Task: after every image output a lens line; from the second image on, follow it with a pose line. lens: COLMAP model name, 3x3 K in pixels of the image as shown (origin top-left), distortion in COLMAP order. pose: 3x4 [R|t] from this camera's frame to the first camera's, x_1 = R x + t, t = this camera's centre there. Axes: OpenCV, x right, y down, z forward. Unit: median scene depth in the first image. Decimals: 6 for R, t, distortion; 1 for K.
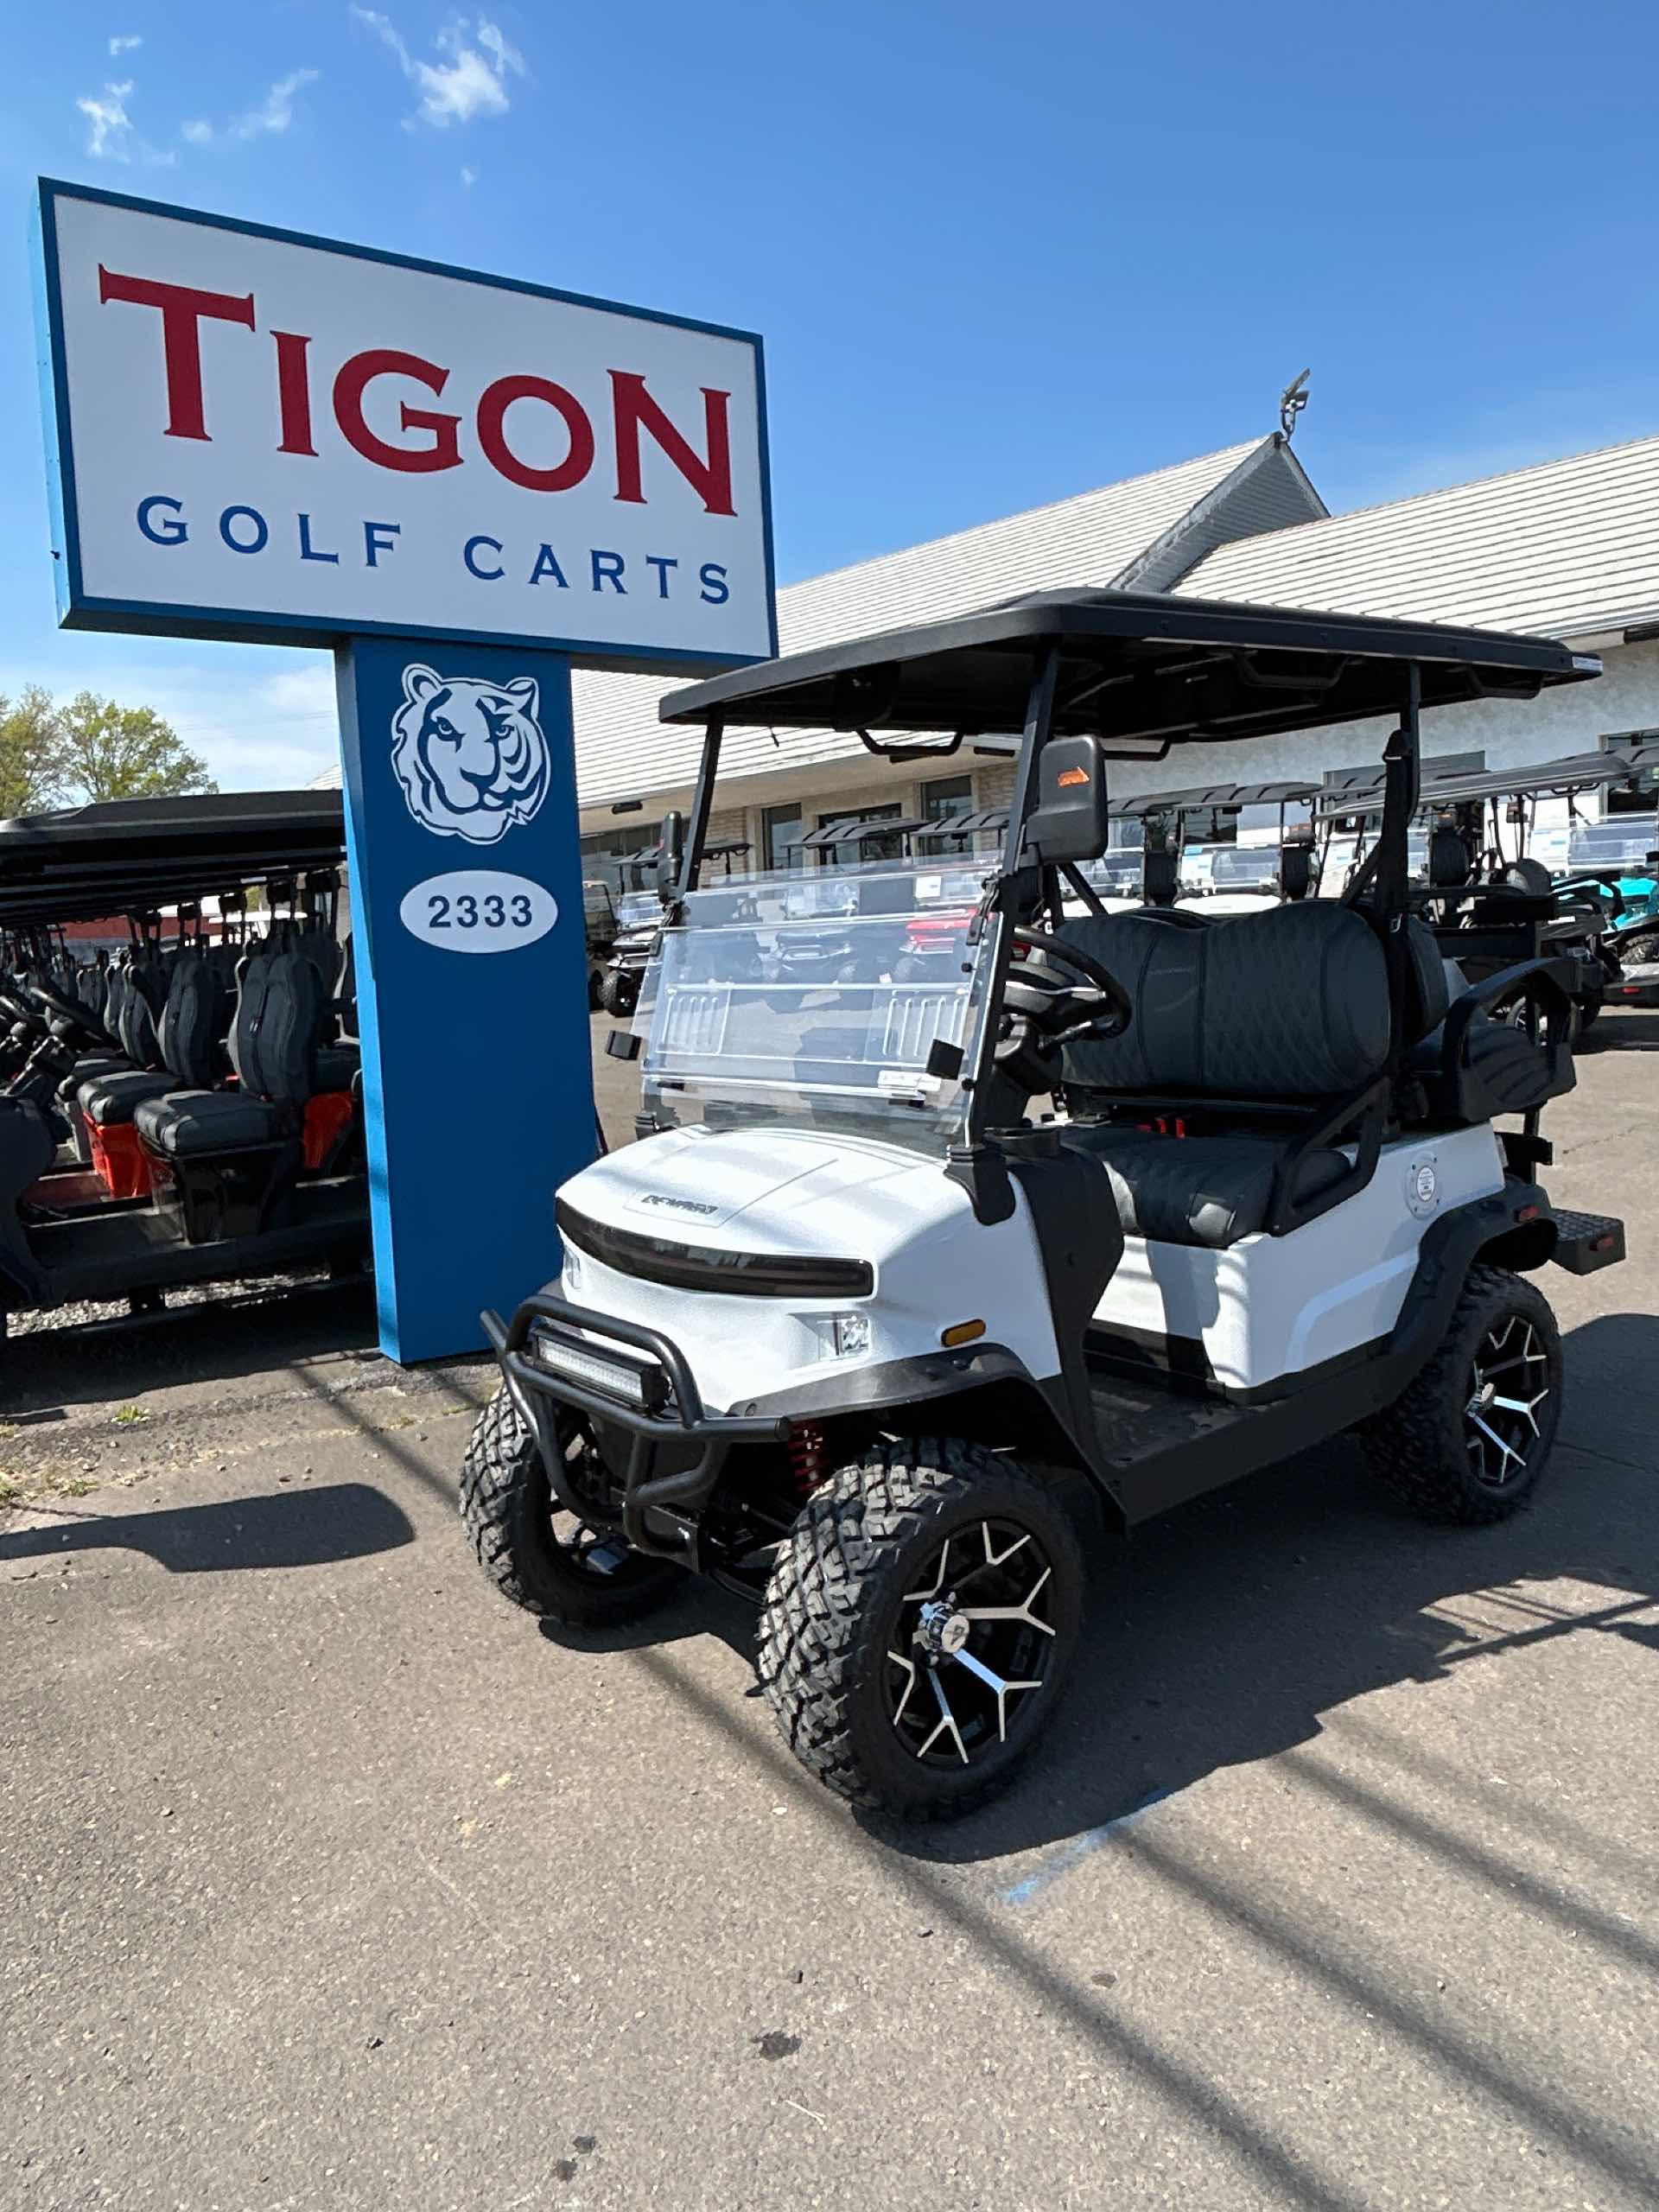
lens RADIAL K [[1637.4, 0, 829.5], [0, 1637.4, 1106.0], [0, 0, 1]] dist [0.029880, -0.041159]
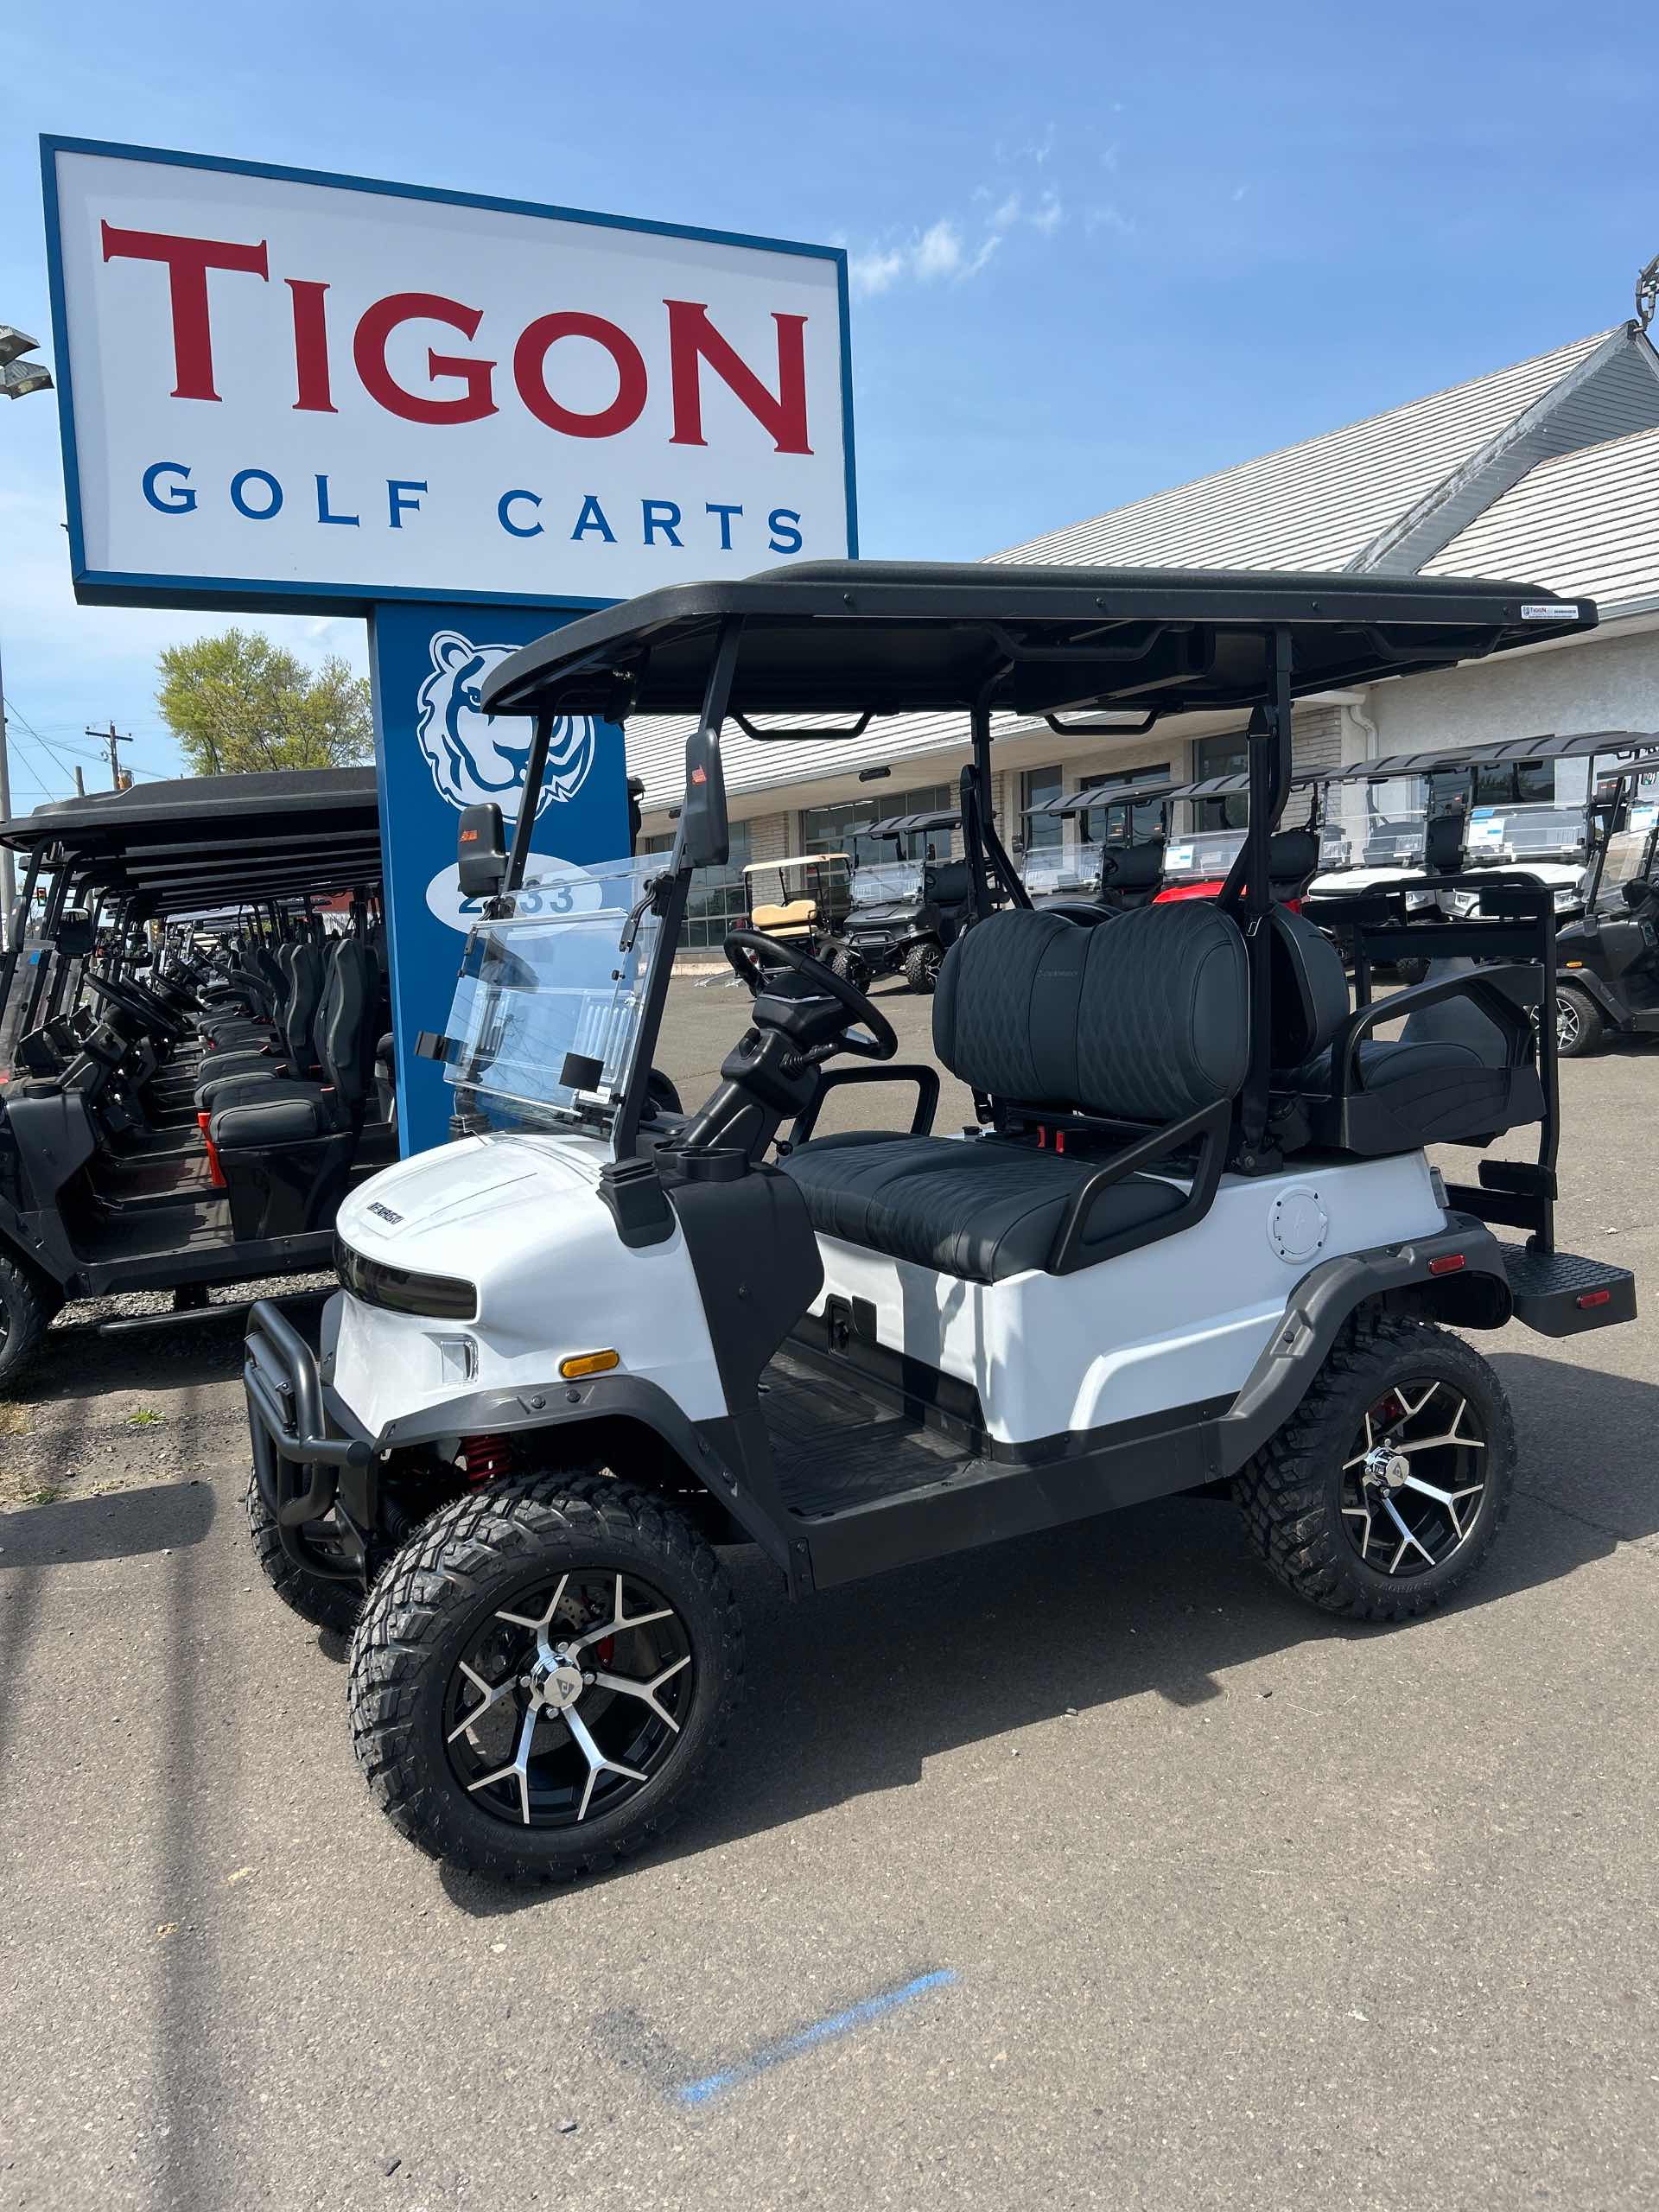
lens RADIAL K [[1735.7, 0, 840.7], [0, 1735.7, 1107.9], [0, 0, 1]] dist [0.040331, -0.027215]
pose [[0.982630, 0.019962, -0.184498, 0.153636], [-0.017648, 0.999744, 0.014175, -0.015765], [0.184734, -0.010673, 0.982731, 0.063218]]
